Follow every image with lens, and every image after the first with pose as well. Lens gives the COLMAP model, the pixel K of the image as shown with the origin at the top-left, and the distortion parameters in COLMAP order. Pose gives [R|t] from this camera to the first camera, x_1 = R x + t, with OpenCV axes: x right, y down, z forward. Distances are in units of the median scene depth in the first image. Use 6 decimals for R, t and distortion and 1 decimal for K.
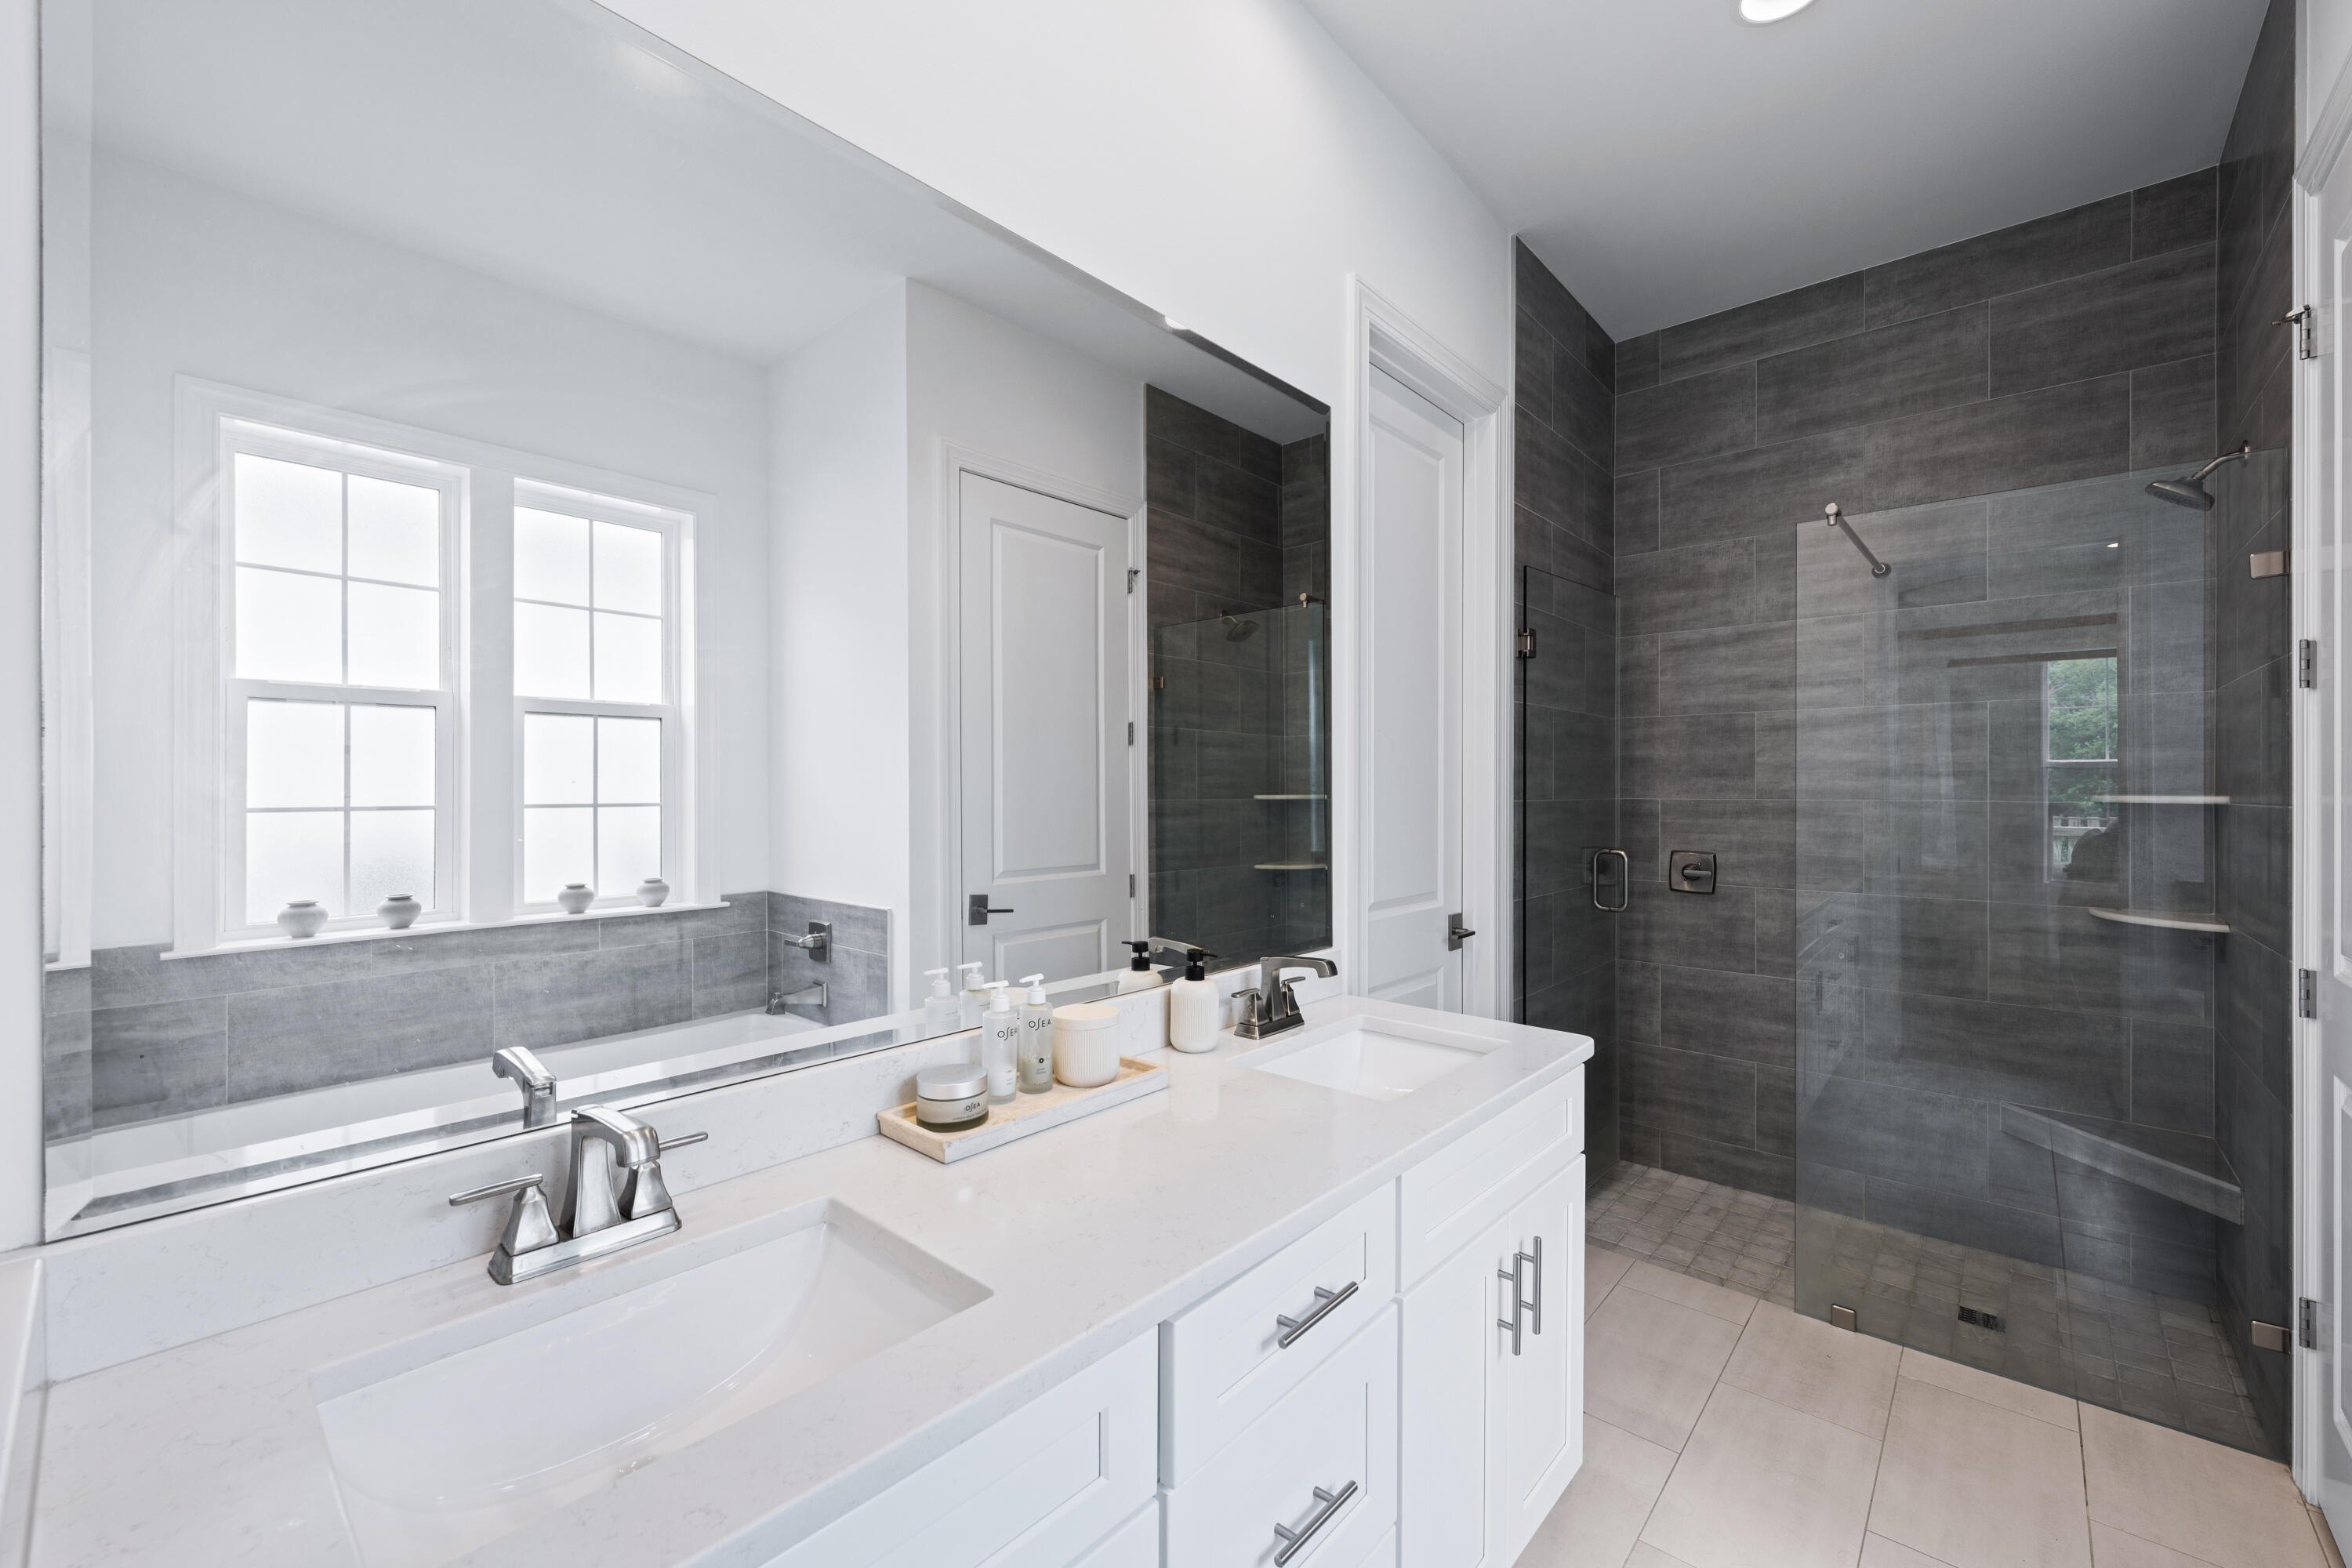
lens RADIAL K [[944.8, 0, 1189.3], [0, 944.8, 779.7], [0, 0, 1]] dist [-0.002522, -0.000039]
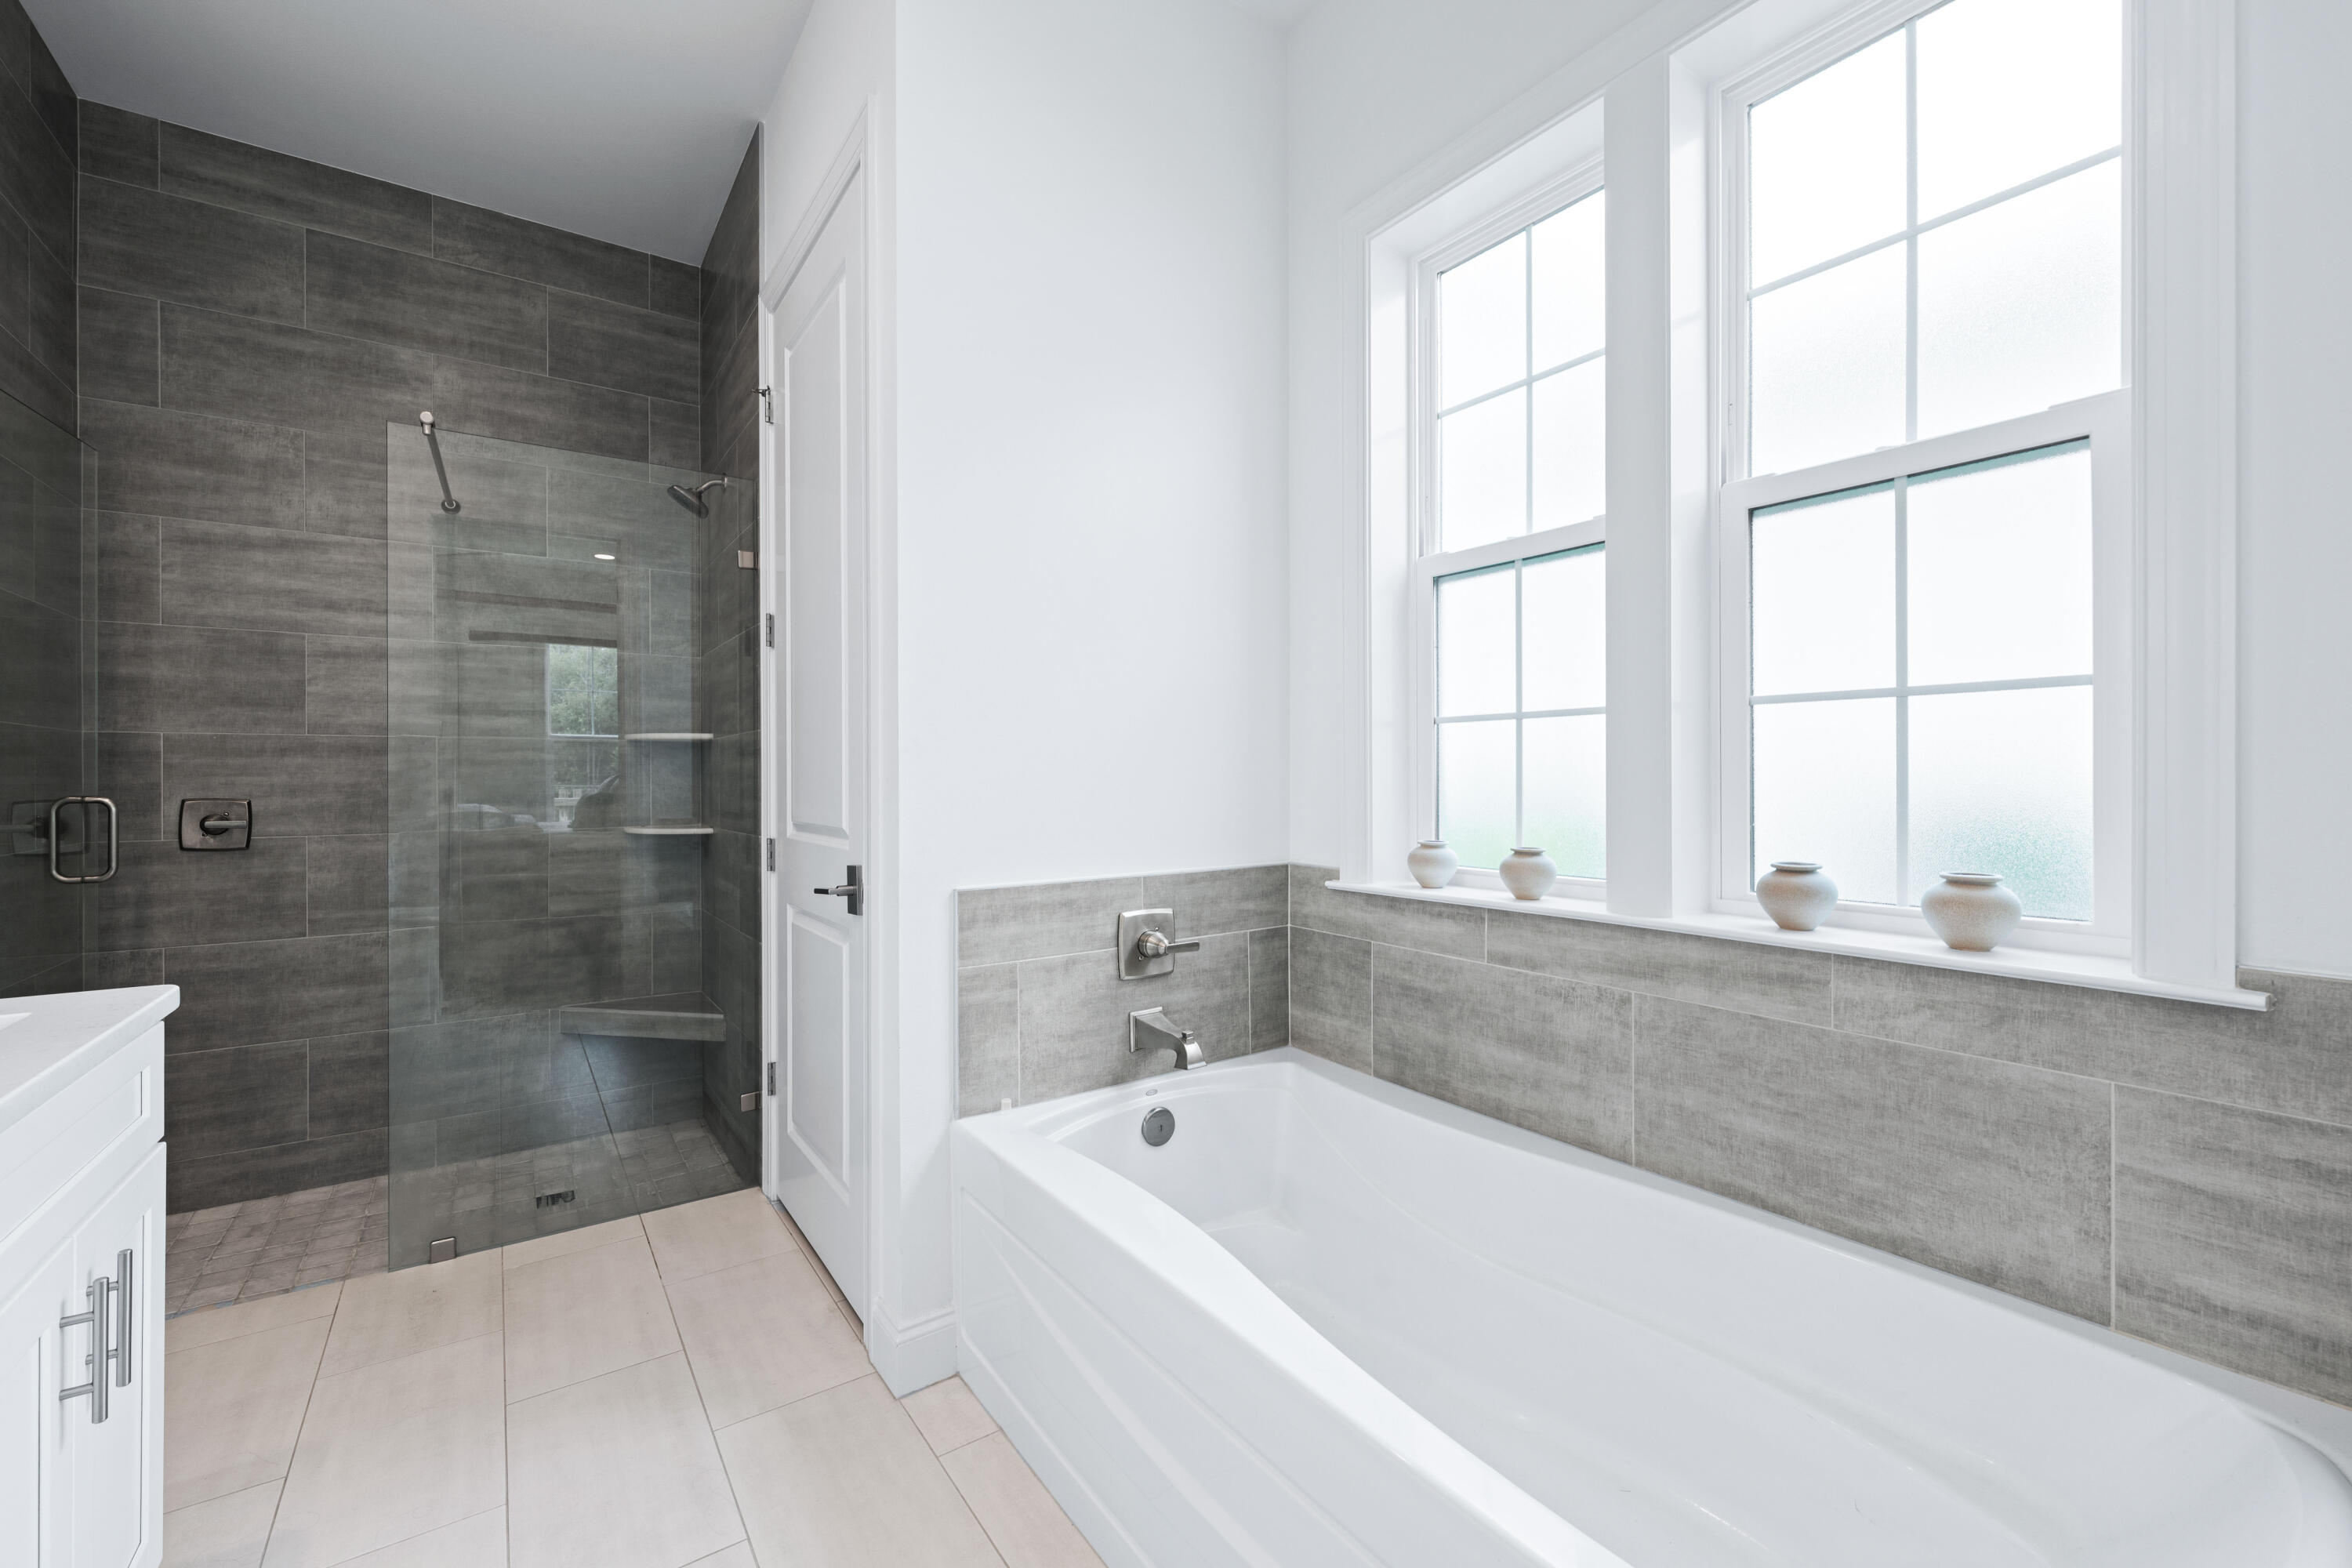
lens RADIAL K [[964.1, 0, 1167.7], [0, 964.1, 772.9], [0, 0, 1]] dist [0.000295, 0.000197]
pose [[0.232479, -0.001376, 0.972600, -0.082209], [0.003859, 0.999992, 0.000492, 0.062951], [-0.972594, 0.003638, 0.232483, 0.028376]]
